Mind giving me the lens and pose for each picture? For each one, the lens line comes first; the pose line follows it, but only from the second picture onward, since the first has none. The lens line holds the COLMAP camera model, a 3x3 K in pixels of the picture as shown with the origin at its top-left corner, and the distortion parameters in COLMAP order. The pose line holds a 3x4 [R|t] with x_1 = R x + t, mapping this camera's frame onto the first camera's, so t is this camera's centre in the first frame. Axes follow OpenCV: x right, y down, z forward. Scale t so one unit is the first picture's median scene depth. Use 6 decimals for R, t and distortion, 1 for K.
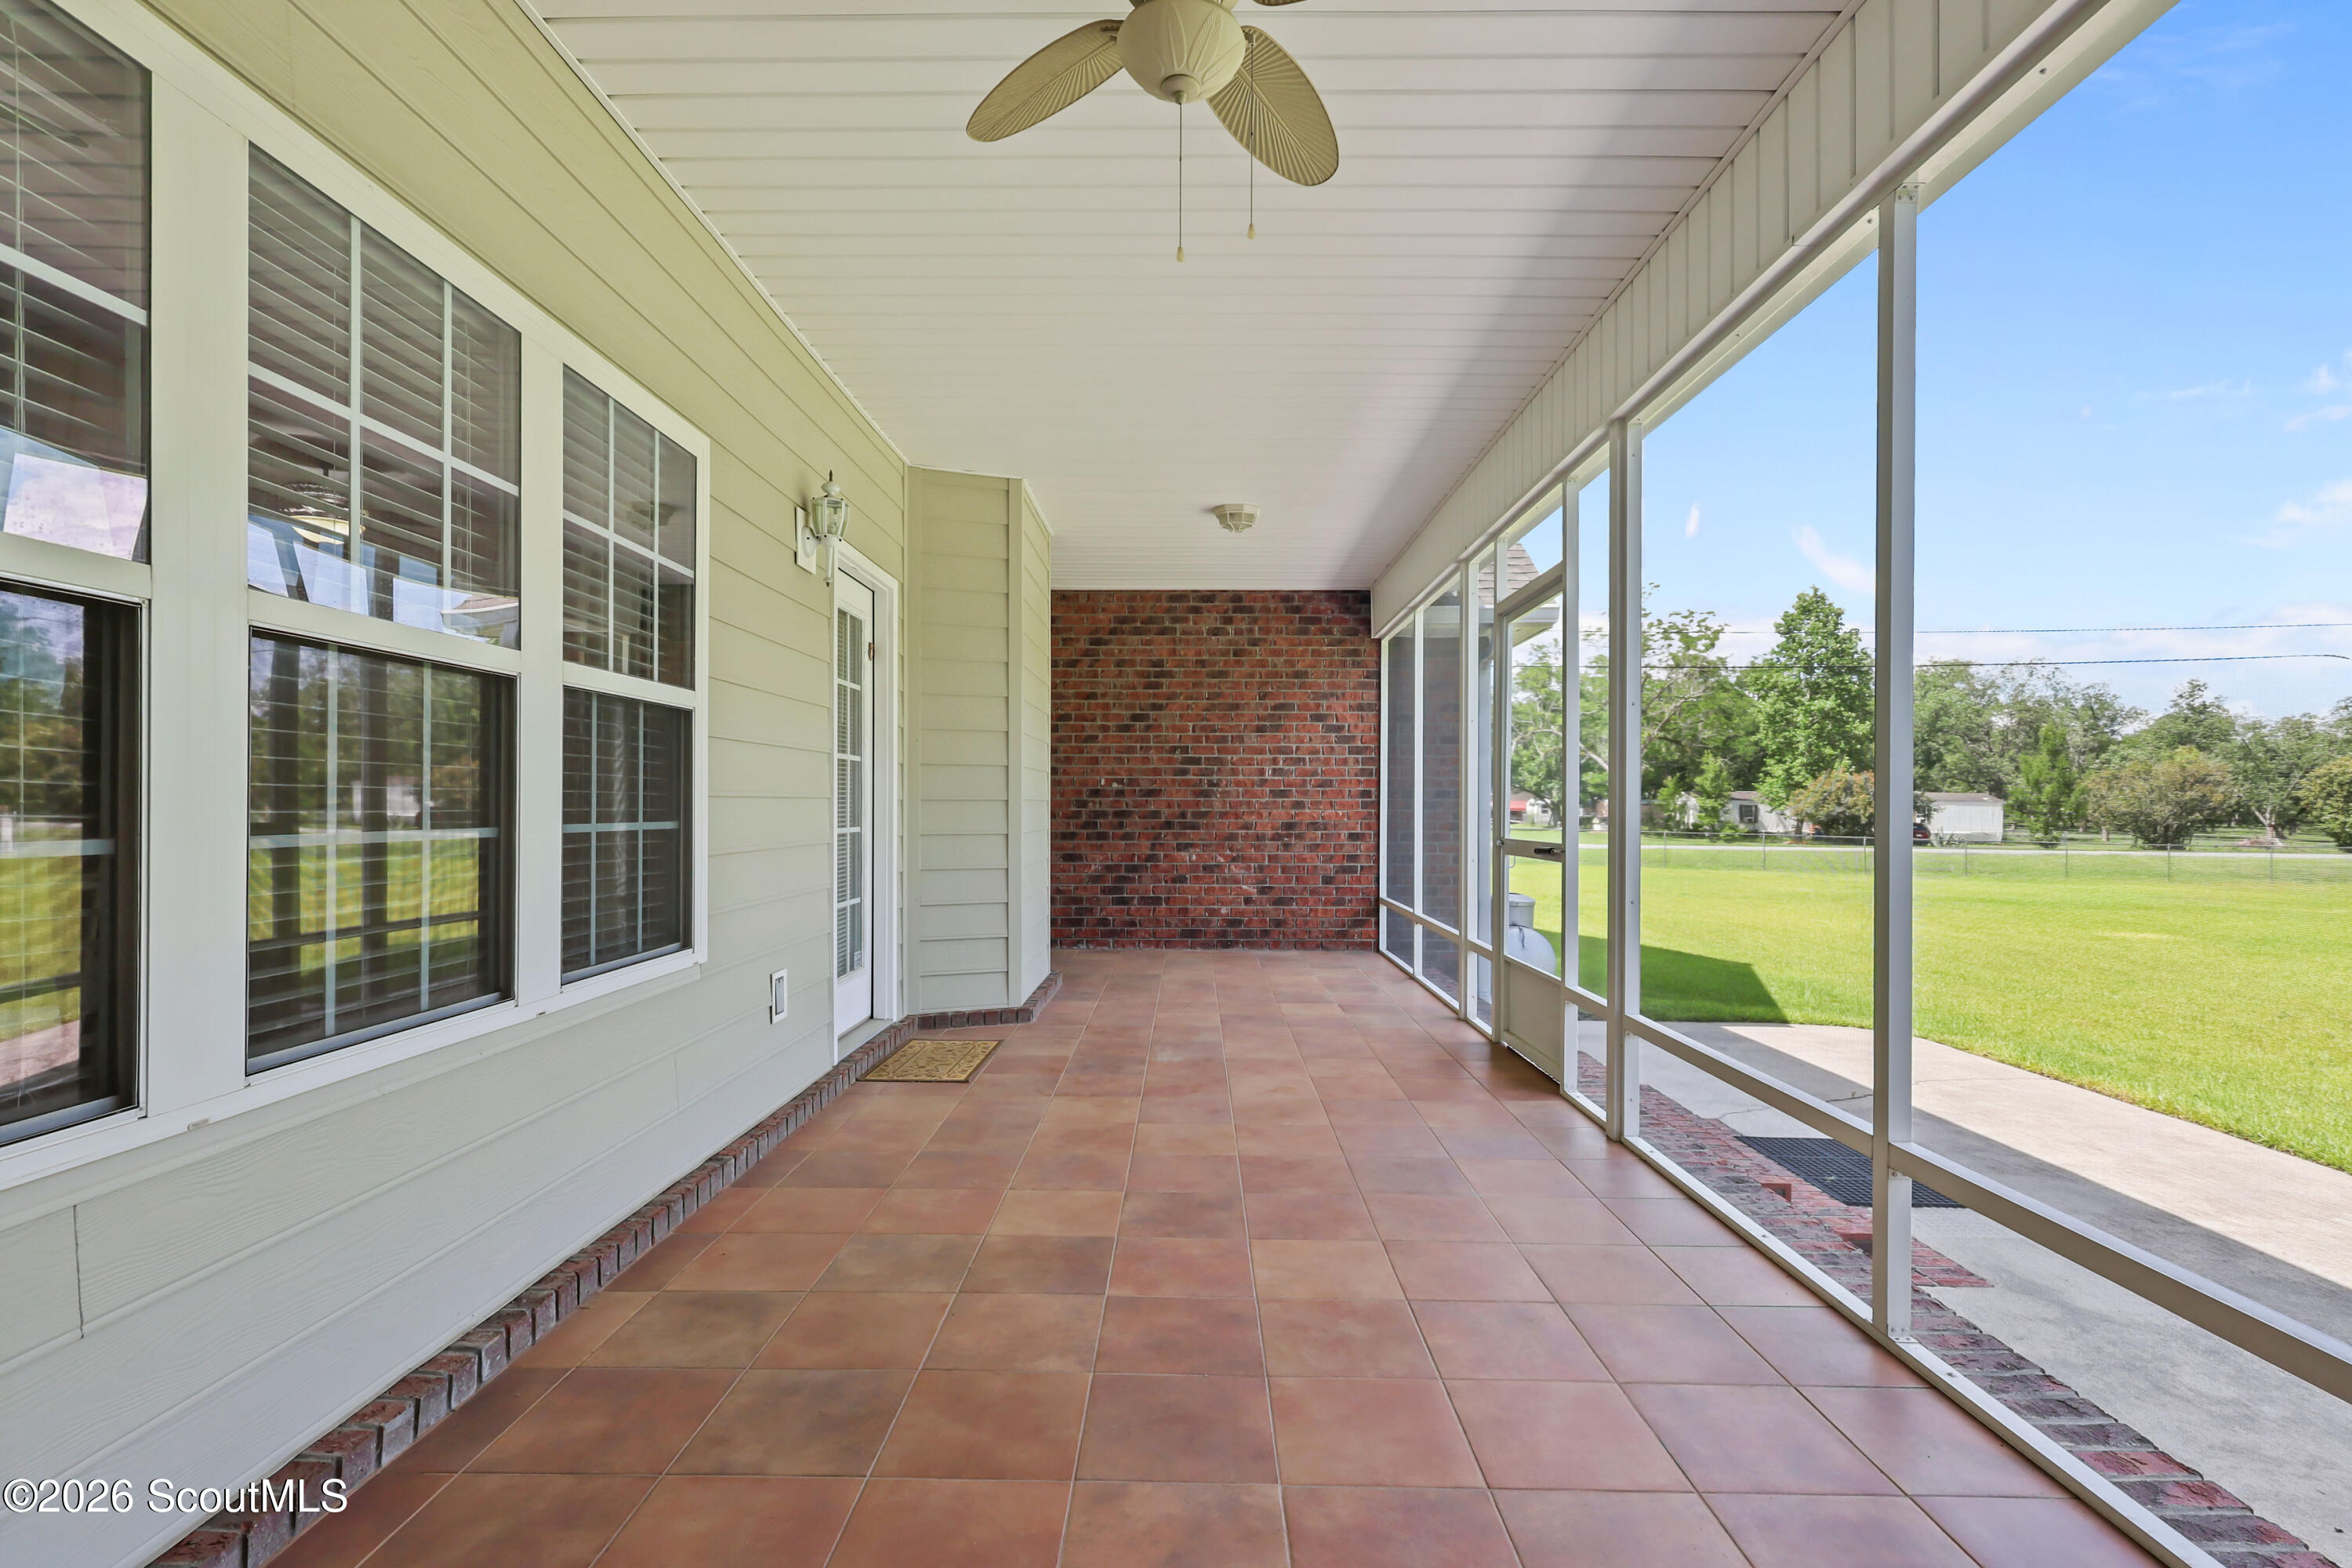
lens RADIAL K [[1077.6, 0, 1176.2], [0, 1077.6, 797.1], [0, 0, 1]] dist [-0.003562, 0.001448]
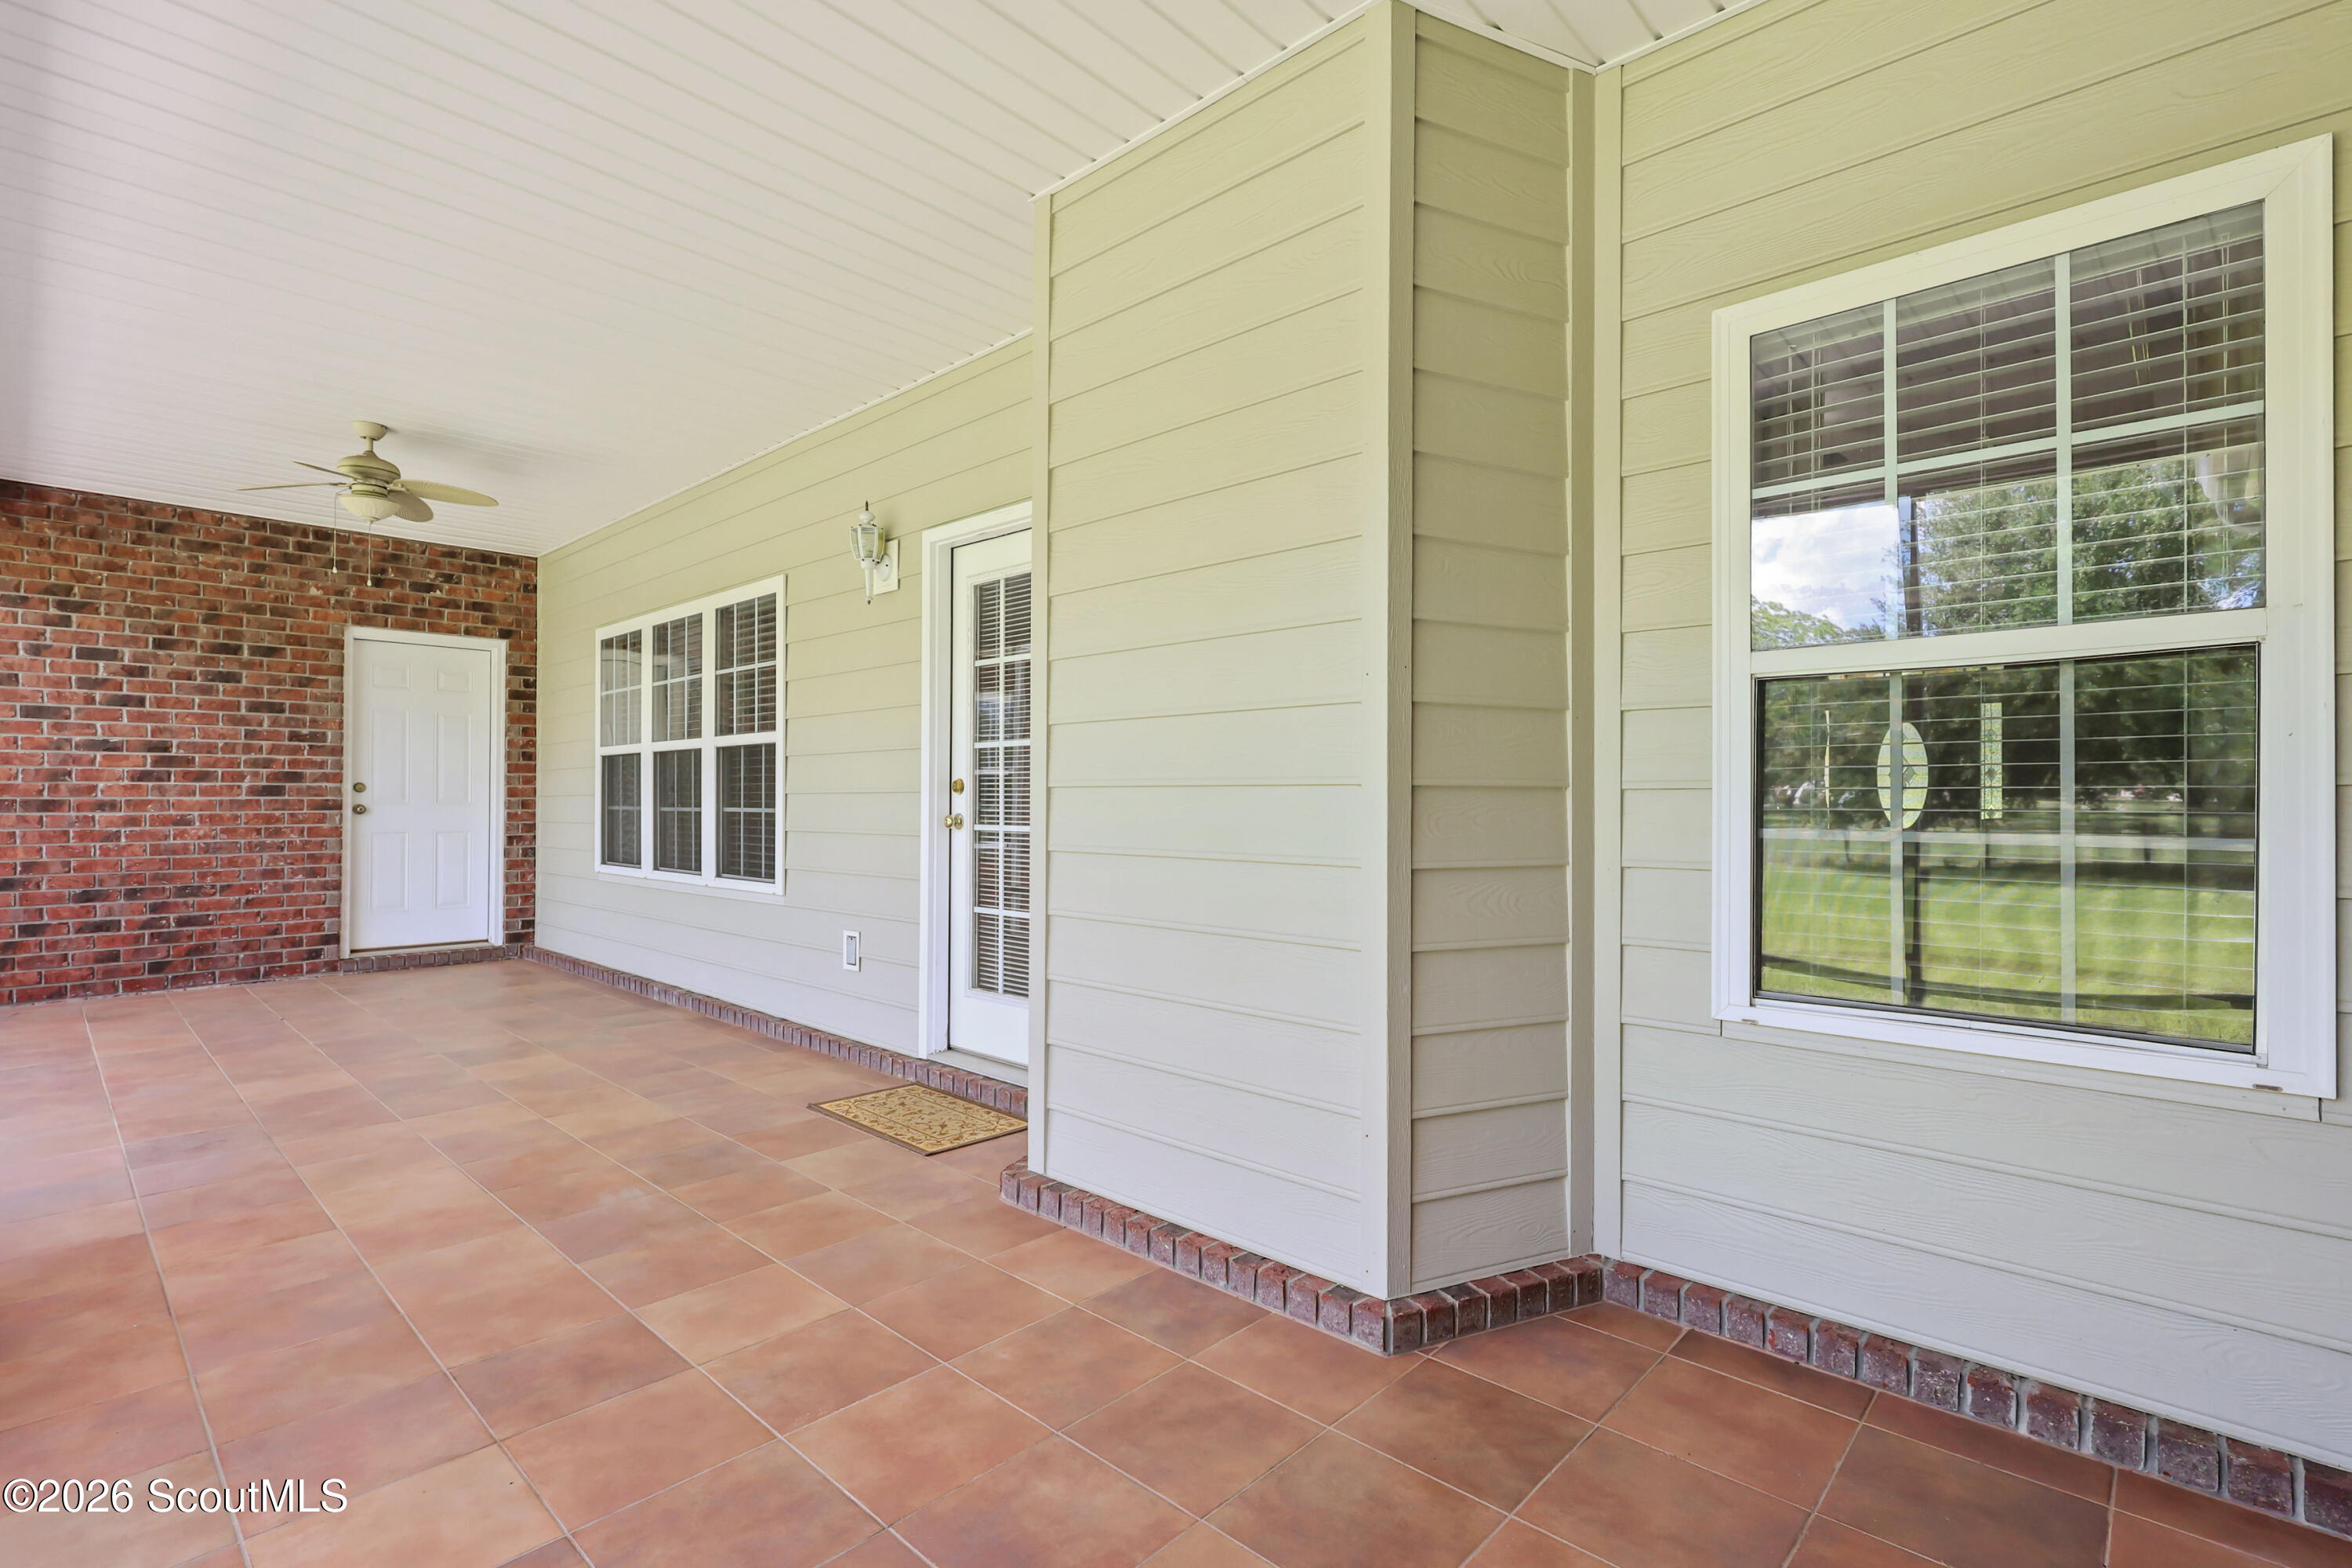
lens RADIAL K [[1077.6, 0, 1183.8], [0, 1077.6, 790.9], [0, 0, 1]] dist [-0.003562, 0.001448]
pose [[-0.683605, -0.004157, -0.729841, 0.352460], [0.007204, 0.999897, -0.012443, 0.021154], [0.729817, -0.013764, -0.683504, 2.603609]]
